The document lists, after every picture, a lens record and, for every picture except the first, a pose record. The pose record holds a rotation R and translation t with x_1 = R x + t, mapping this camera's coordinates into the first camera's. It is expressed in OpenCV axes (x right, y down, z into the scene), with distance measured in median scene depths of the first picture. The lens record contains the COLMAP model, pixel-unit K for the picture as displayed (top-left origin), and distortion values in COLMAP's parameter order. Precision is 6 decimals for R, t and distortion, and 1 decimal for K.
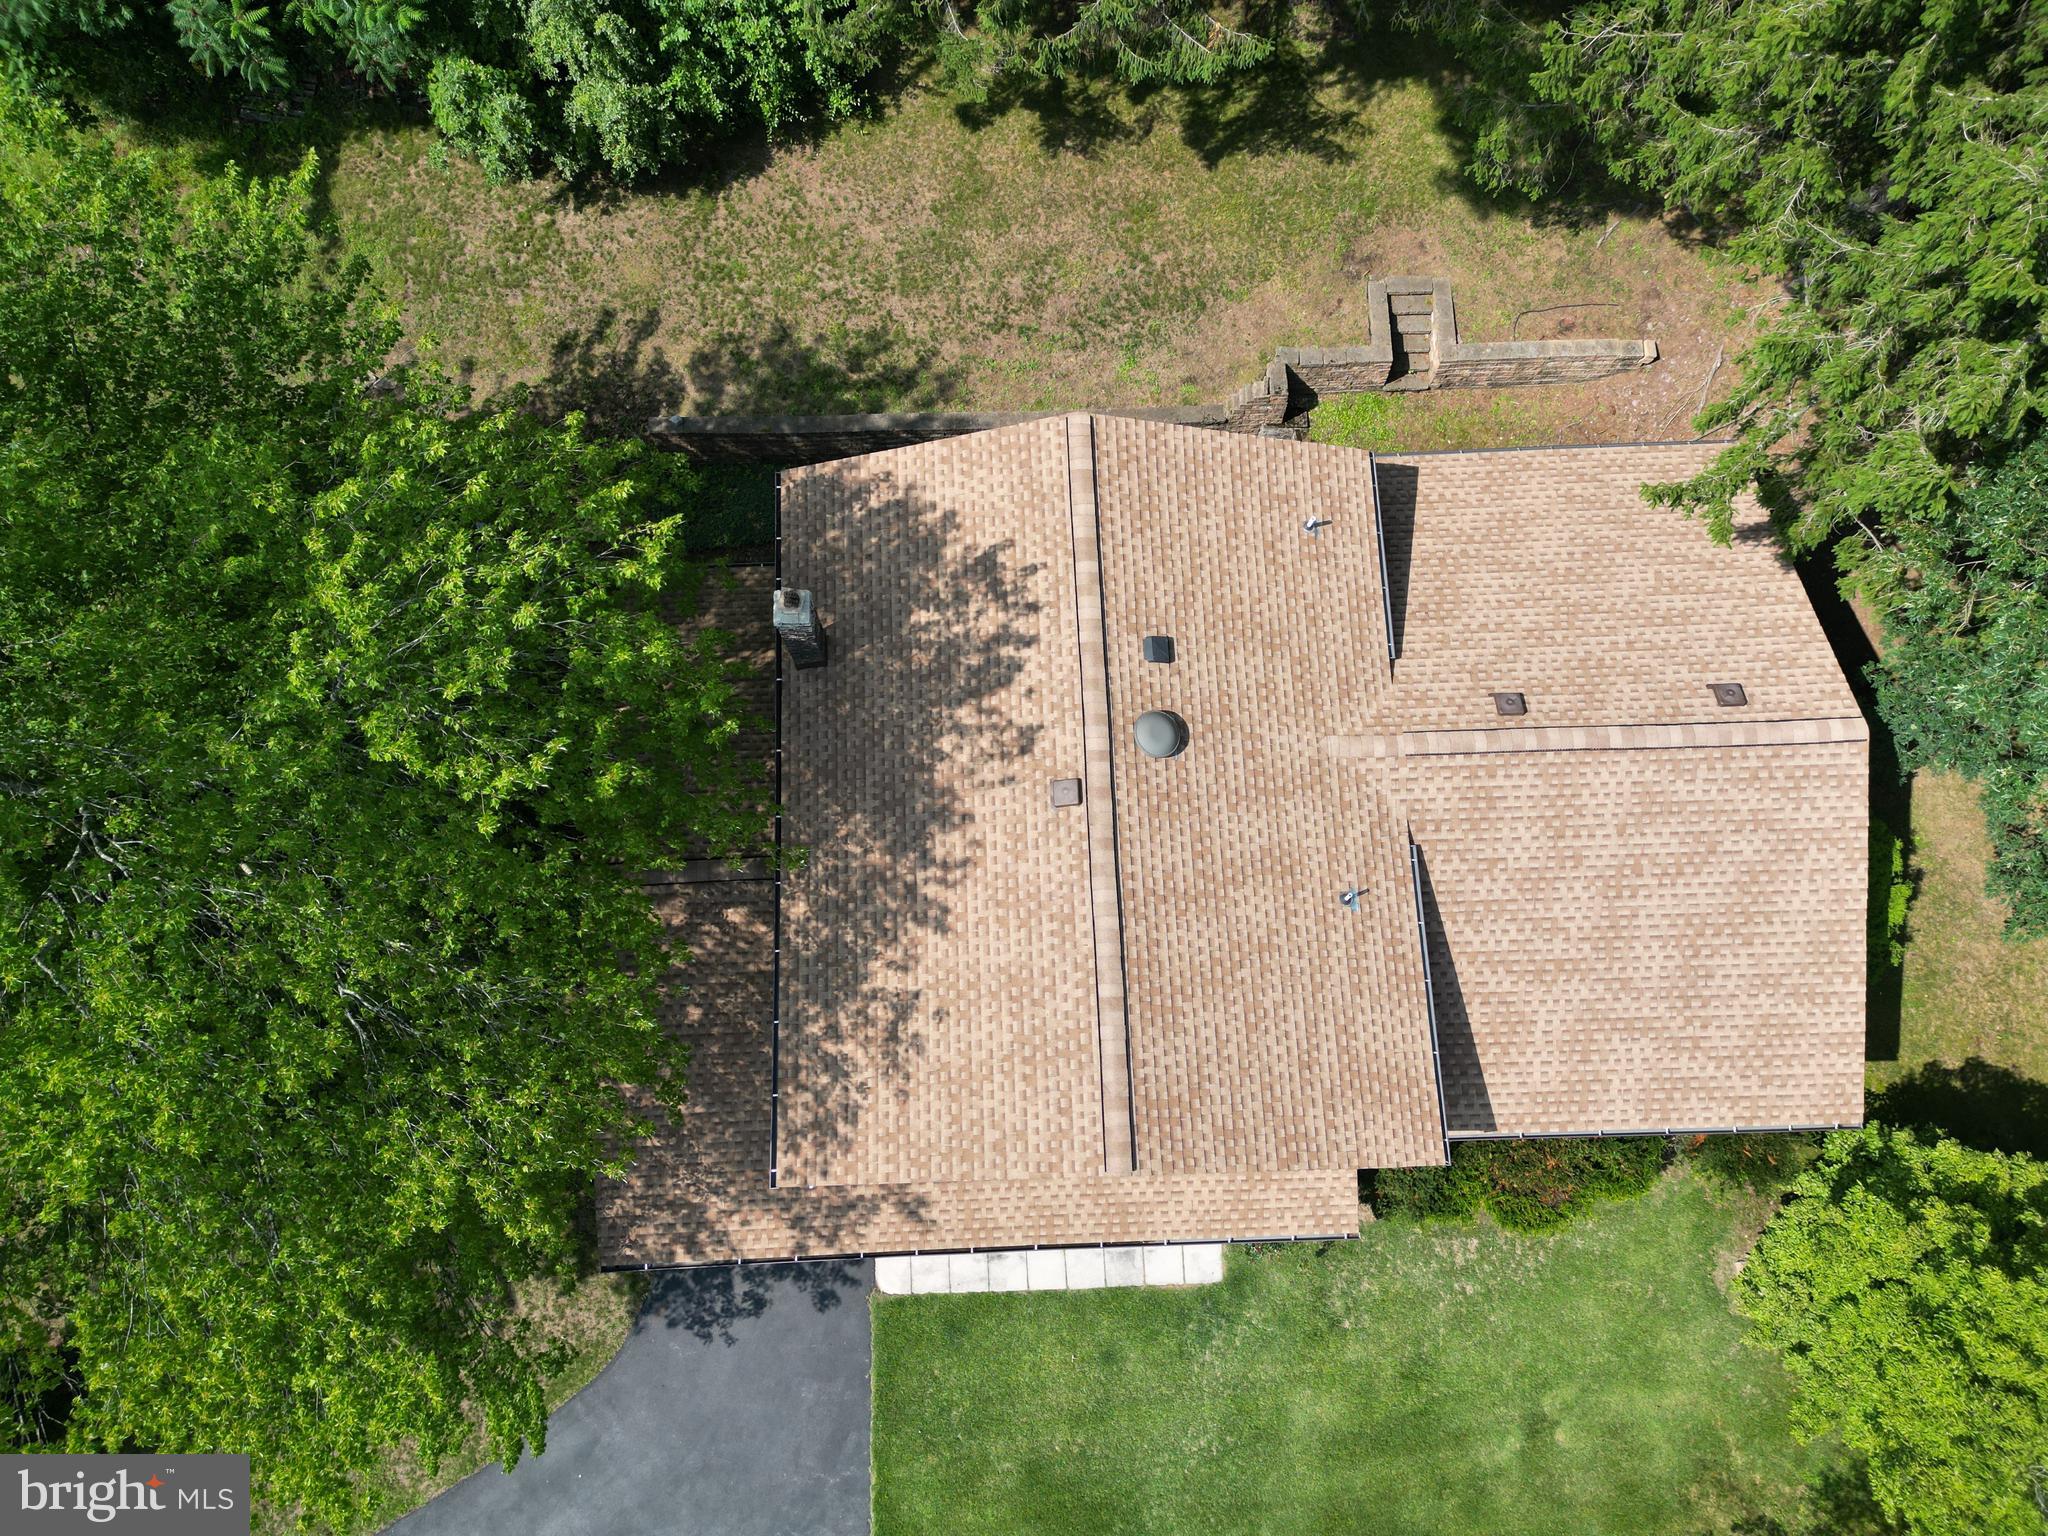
lens RADIAL K [[1447.8, 0, 1029.4], [0, 1447.8, 778.3], [0, 0, 1]] dist [0.064127, -0.056616]
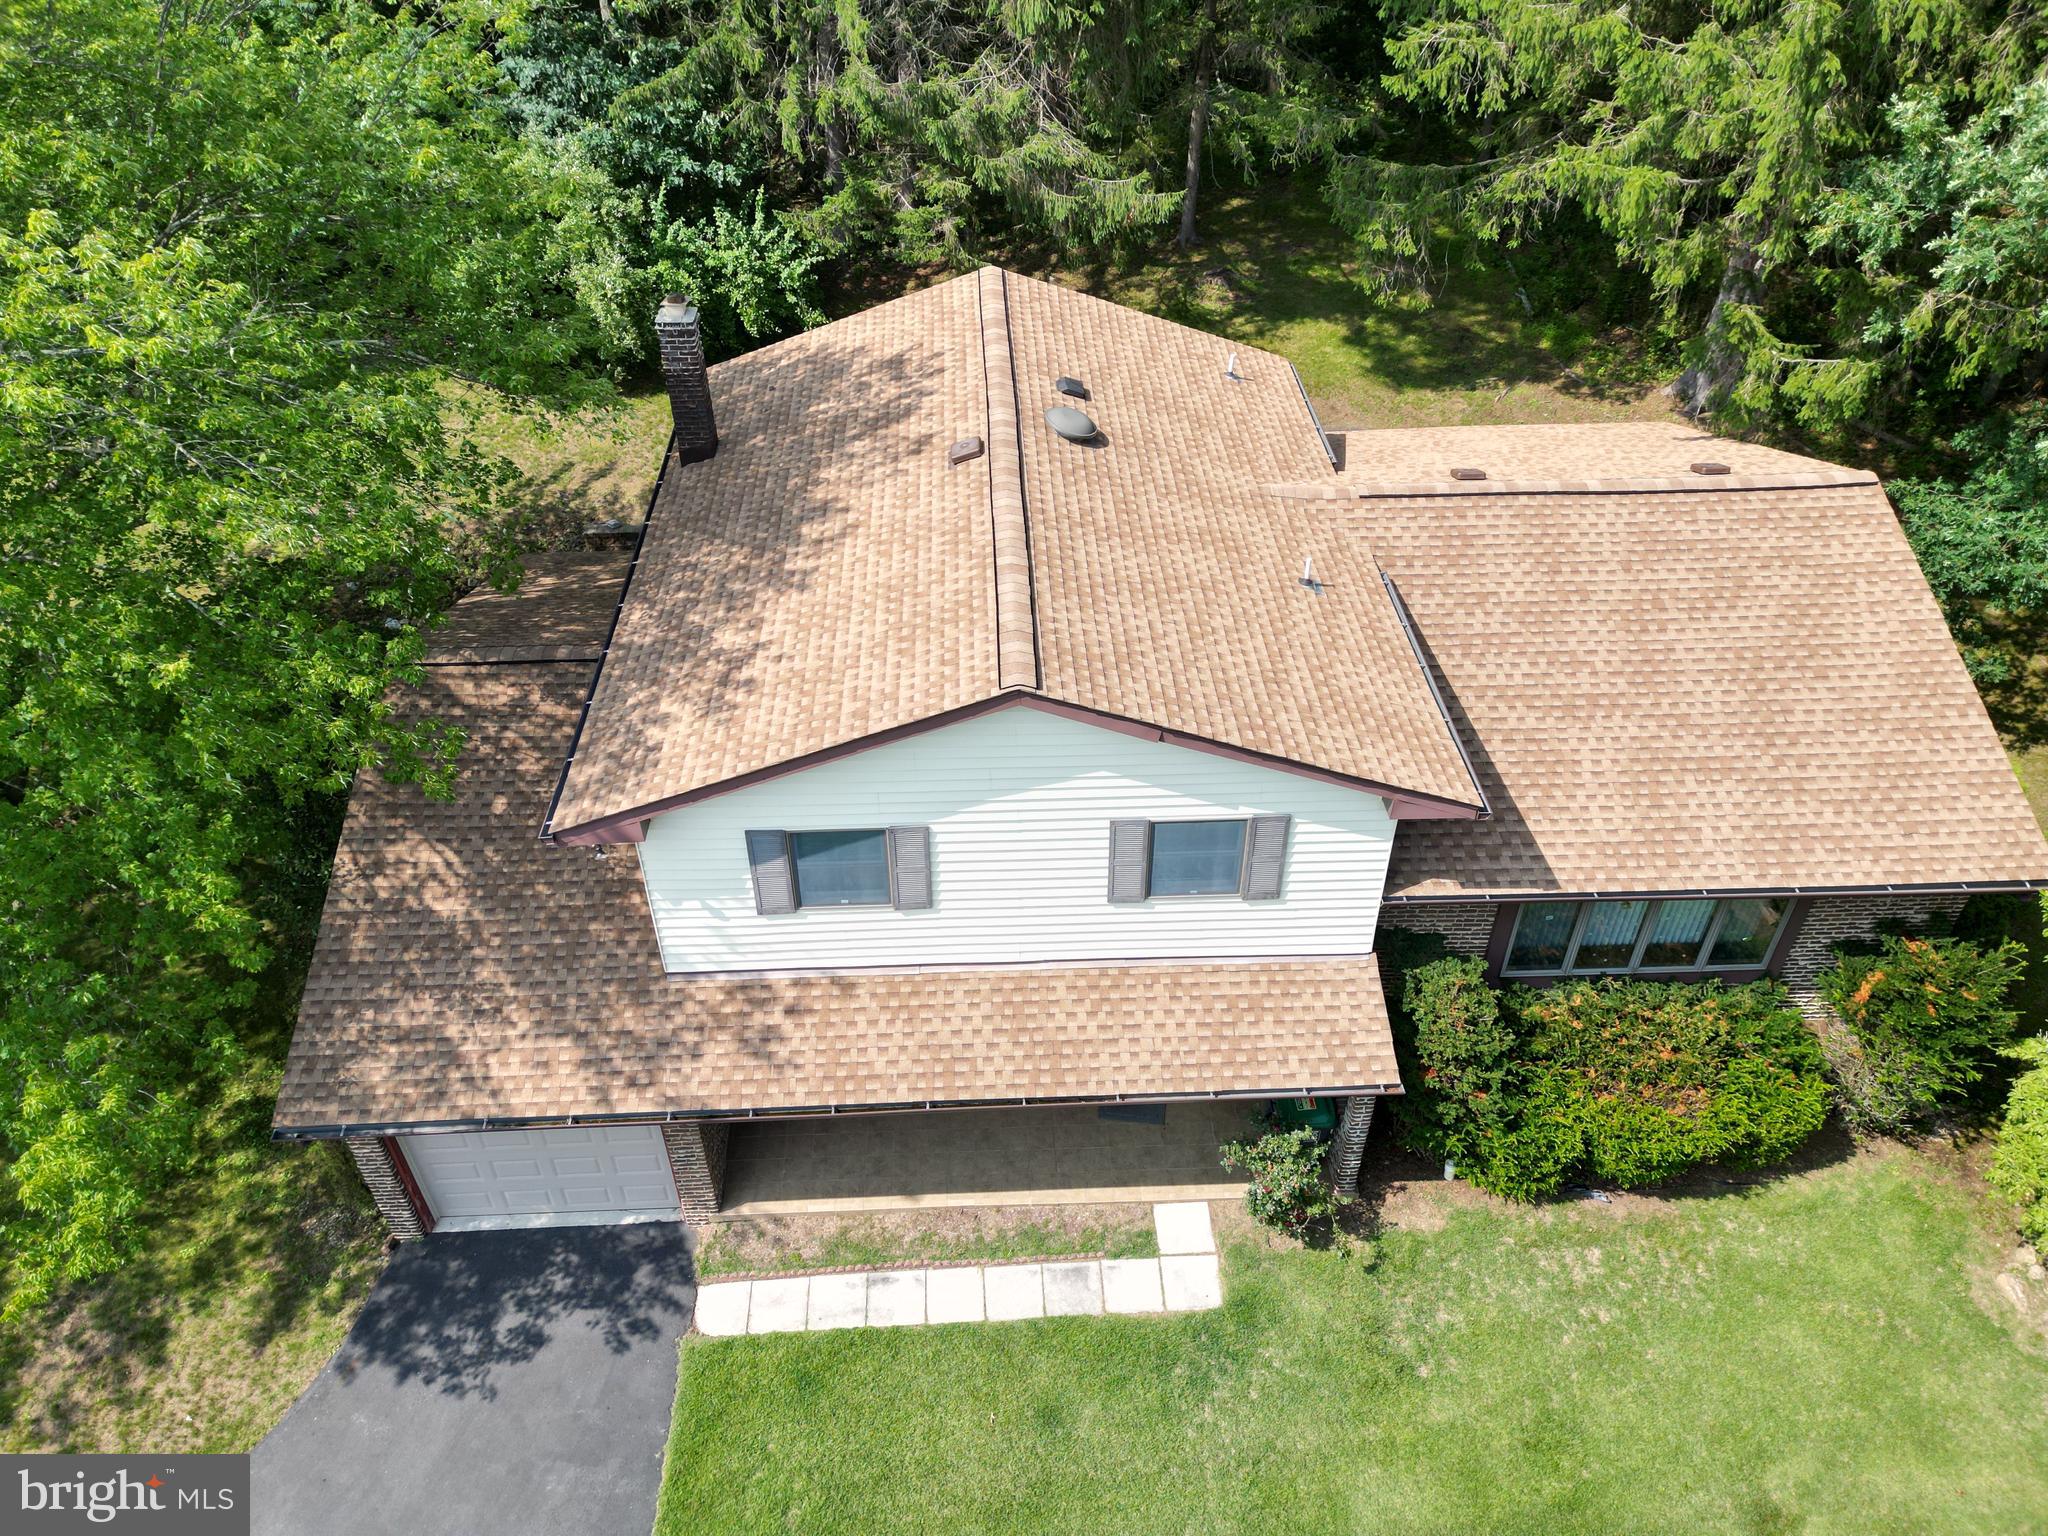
lens RADIAL K [[1447.8, 0, 1028.7], [0, 1447.8, 768.4], [0, 0, 1]] dist [0.064127, -0.056616]
pose [[0.999893, -0.013498, -0.005580, 0.052959], [0.007506, 0.802610, -0.596457, 0.549758], [0.012530, 0.596351, 0.802626, 0.333243]]
